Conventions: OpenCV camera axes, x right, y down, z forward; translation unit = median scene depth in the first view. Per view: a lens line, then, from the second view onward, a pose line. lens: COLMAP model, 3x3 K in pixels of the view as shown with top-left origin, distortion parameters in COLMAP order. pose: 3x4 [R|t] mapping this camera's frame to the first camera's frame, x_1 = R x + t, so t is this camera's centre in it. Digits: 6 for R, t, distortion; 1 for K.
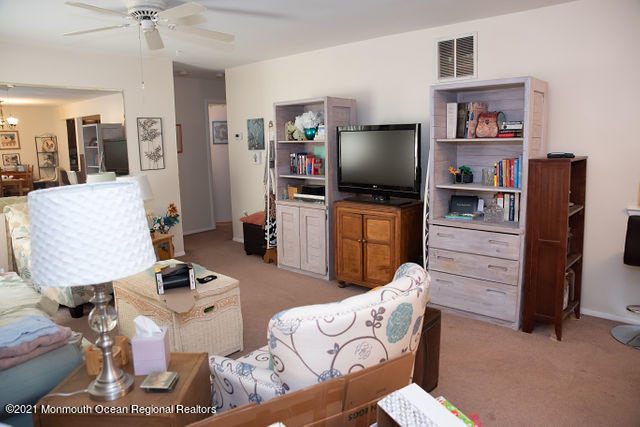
lens RADIAL K [[447.2, 0, 320.0], [0, 447.2, 213.5], [0, 0, 1]] dist [-0.083566, 0.006143]
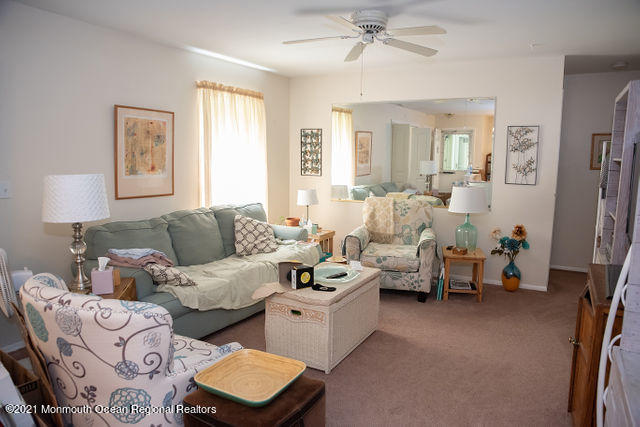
lens RADIAL K [[447.2, 0, 320.0], [0, 447.2, 213.5], [0, 0, 1]] dist [-0.083566, 0.006143]
pose [[0.201978, 0.144412, -0.968685, 0.405577], [-0.168244, 0.979483, 0.110941, -0.074214], [0.964831, 0.140567, 0.222130, 0.436843]]
